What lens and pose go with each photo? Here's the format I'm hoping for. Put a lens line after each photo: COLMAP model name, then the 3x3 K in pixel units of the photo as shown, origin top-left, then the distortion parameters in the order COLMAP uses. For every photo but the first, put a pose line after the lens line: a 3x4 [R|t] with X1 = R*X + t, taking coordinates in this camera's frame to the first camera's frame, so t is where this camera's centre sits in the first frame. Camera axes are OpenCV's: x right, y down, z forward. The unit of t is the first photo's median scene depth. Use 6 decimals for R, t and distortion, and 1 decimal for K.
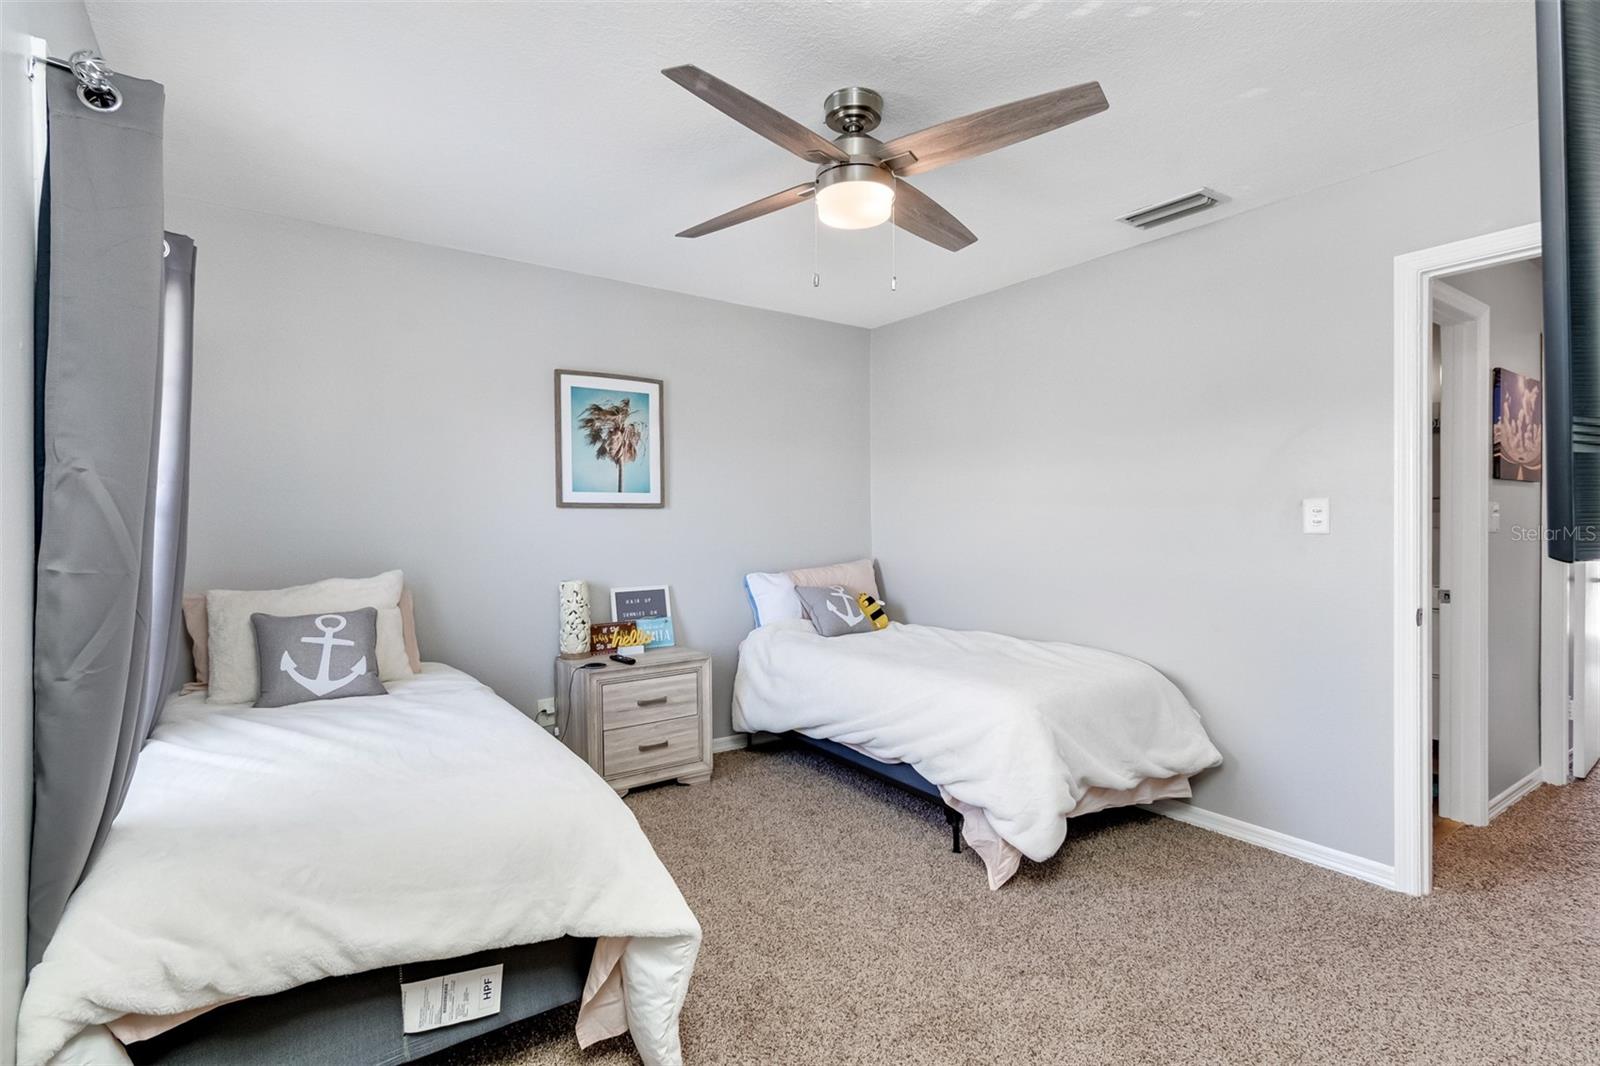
lens RADIAL K [[778.5, 0, 800.0], [0, 778.5, 533.0], [0, 0, 1]] dist [-0.000591, -0.000483]
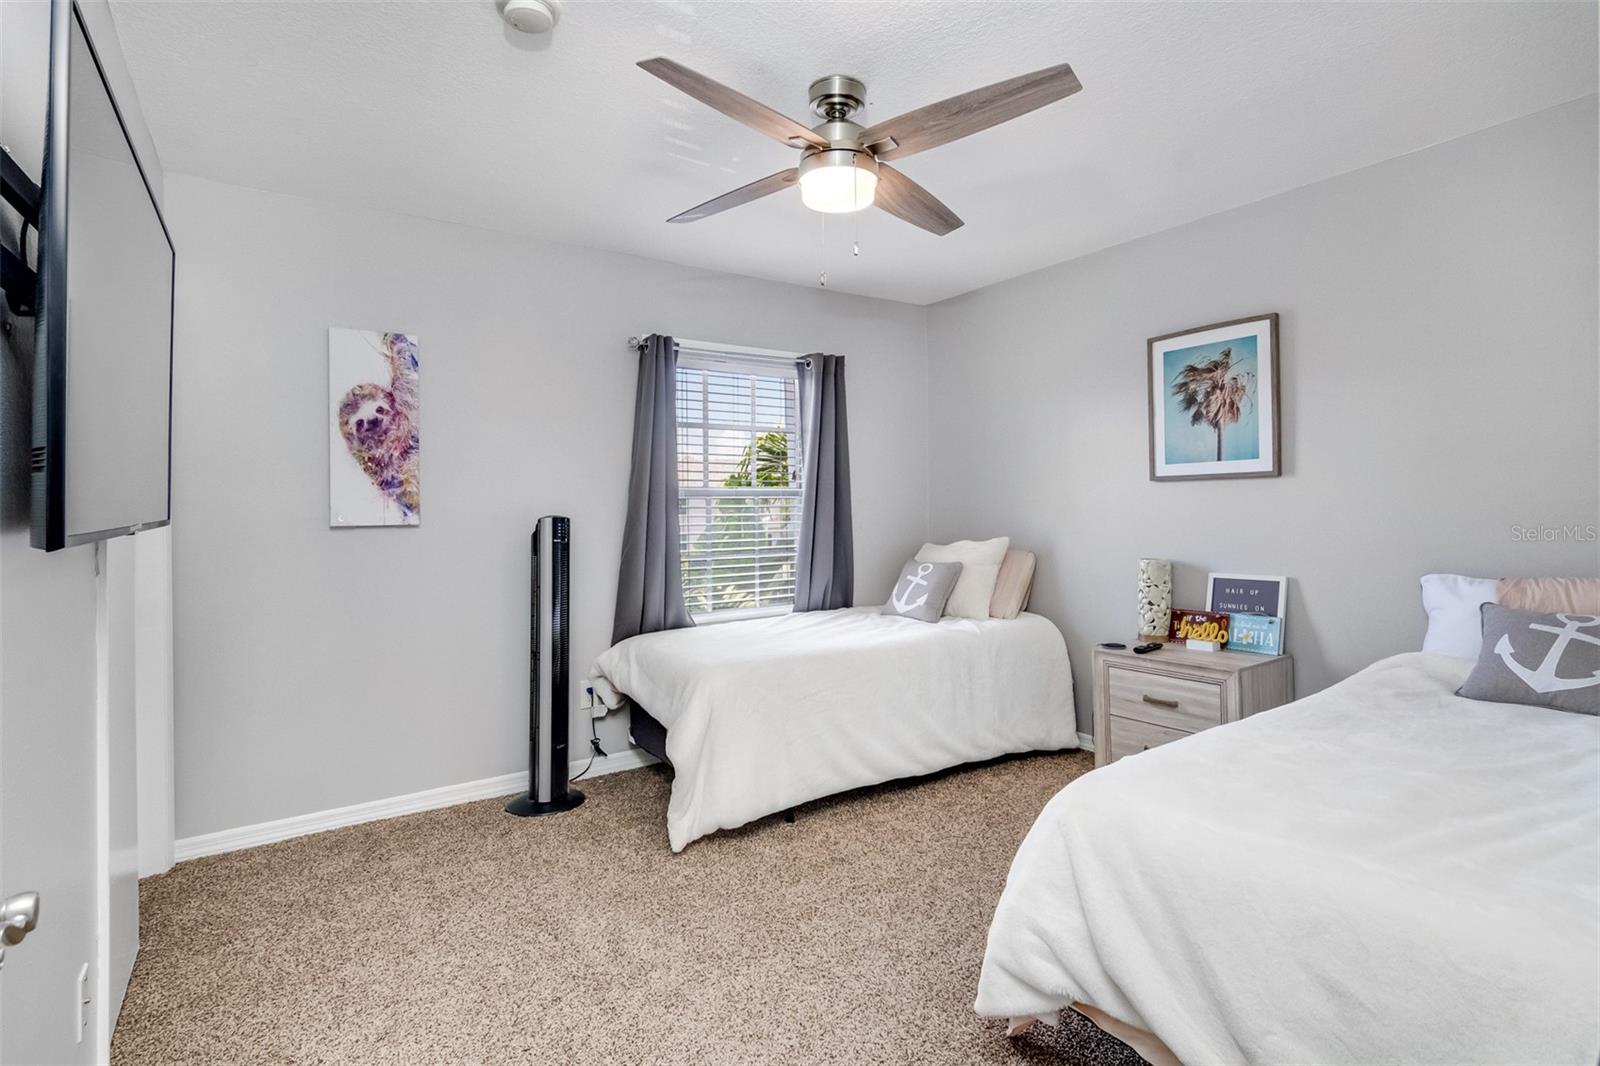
lens RADIAL K [[764.0, 0, 800.8], [0, 764.0, 506.1], [0, 0, 1]] dist [-0.002704, -0.000496]
pose [[-0.010953, 0.006042, -0.999922, 0.616703], [0.006128, 0.999963, 0.005975, -0.010589], [0.999921, -0.006062, -0.010990, 0.555320]]
